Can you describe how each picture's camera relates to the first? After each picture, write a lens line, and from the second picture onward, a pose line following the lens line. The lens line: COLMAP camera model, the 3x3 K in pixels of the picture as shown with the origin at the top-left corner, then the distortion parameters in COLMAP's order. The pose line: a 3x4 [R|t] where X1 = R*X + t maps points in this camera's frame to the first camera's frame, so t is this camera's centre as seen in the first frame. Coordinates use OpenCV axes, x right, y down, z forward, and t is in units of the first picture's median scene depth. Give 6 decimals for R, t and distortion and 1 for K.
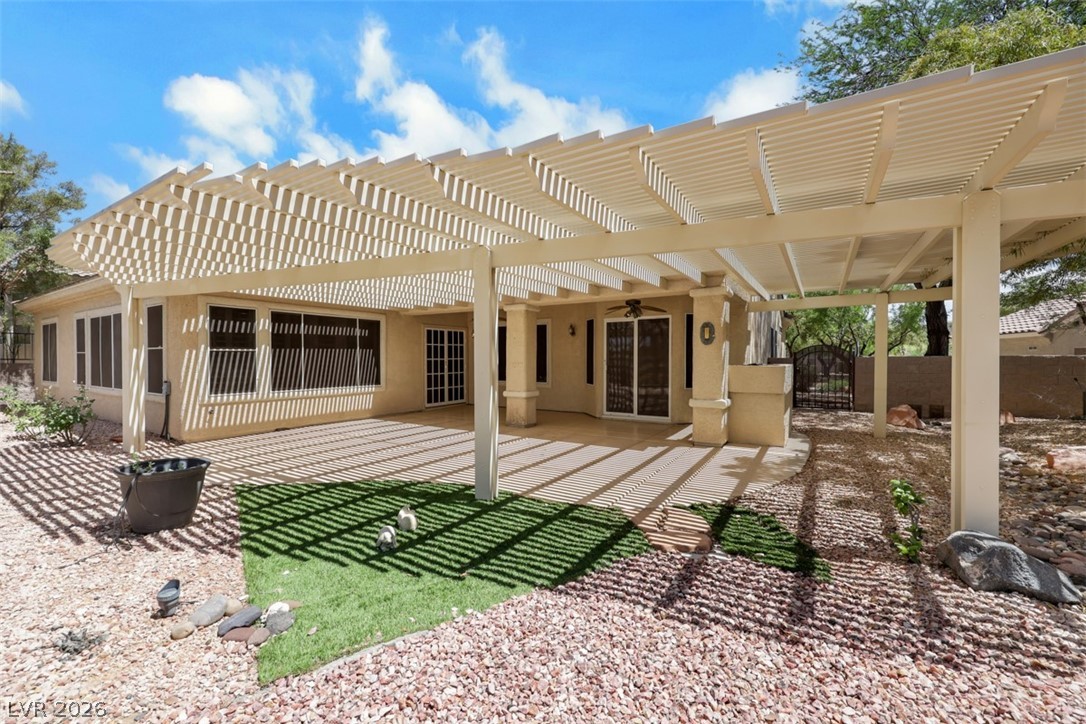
lens RADIAL K [[447.7, 0, 545.1], [0, 447.7, 362.1], [0, 0, 1]] dist [0.001177, 0.000178]
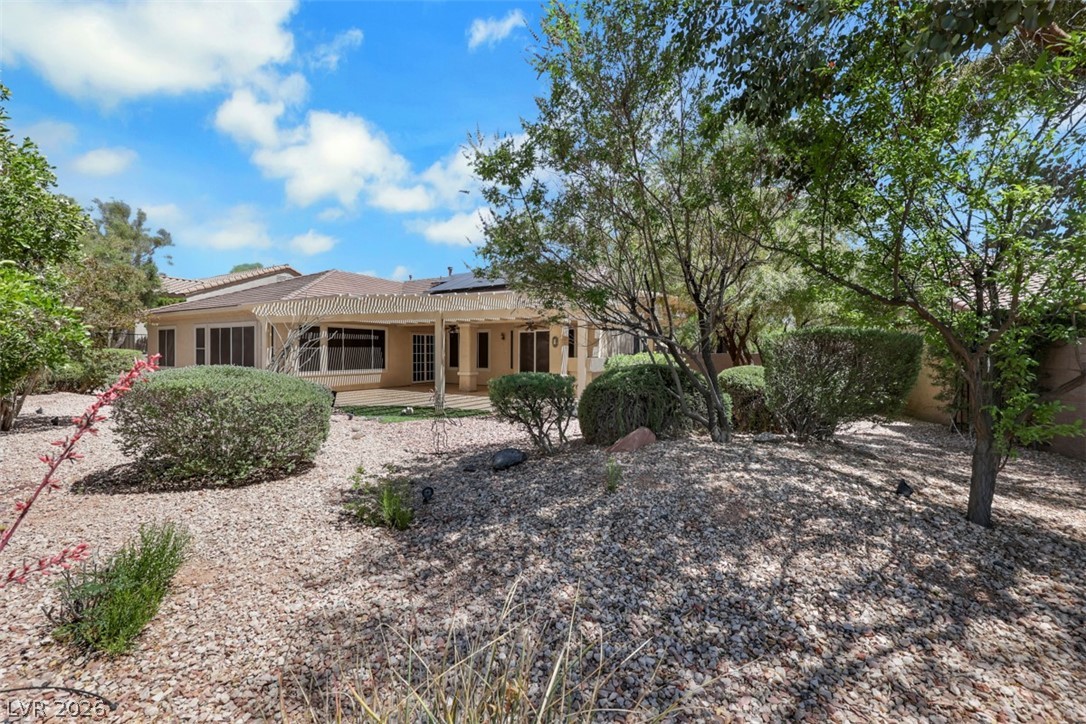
lens RADIAL K [[447.7, 0, 543.4], [0, 447.7, 356.8], [0, 0, 1]] dist [0.001177, 0.000178]
pose [[0.999332, 0.003953, 0.036323, 0.161227], [-0.004115, 0.999982, 0.004378, -0.003485], [-0.036305, -0.004524, 0.999331, -0.693529]]
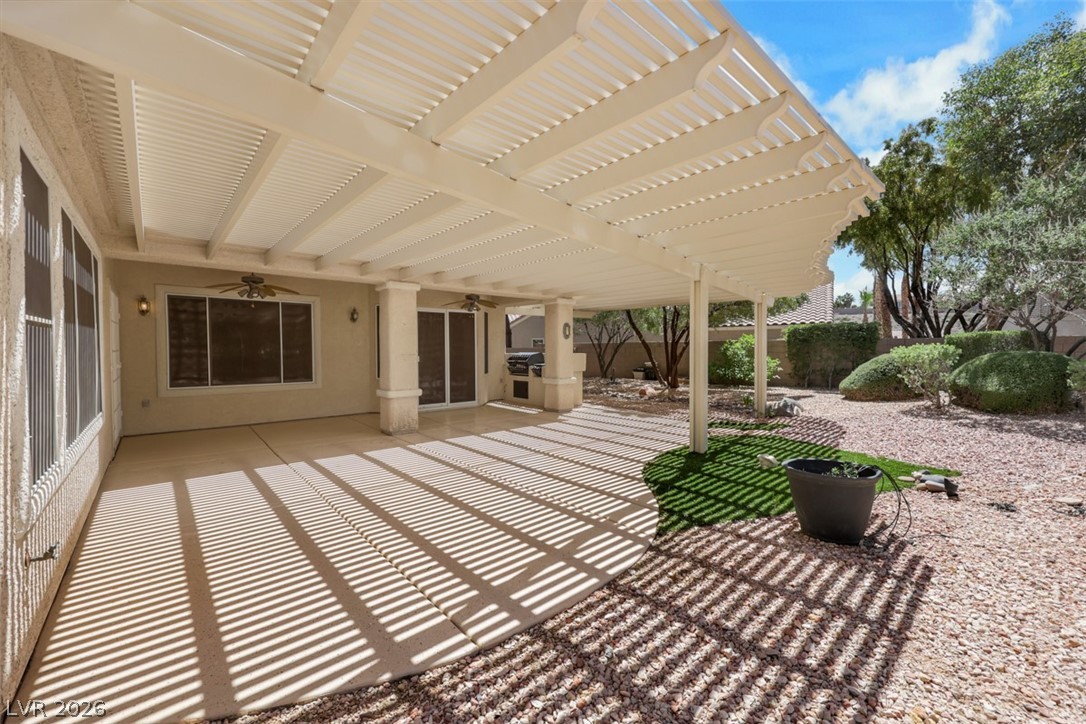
lens RADIAL K [[447.7, 0, 546.5], [0, 447.7, 353.5], [0, 0, 1]] dist [0.001177, 0.000178]
pose [[0.287967, -0.014452, 0.957531, -0.676444], [0.002811, 0.999895, 0.014246, -0.012060], [-0.957636, -0.001411, 0.287977, 0.449549]]
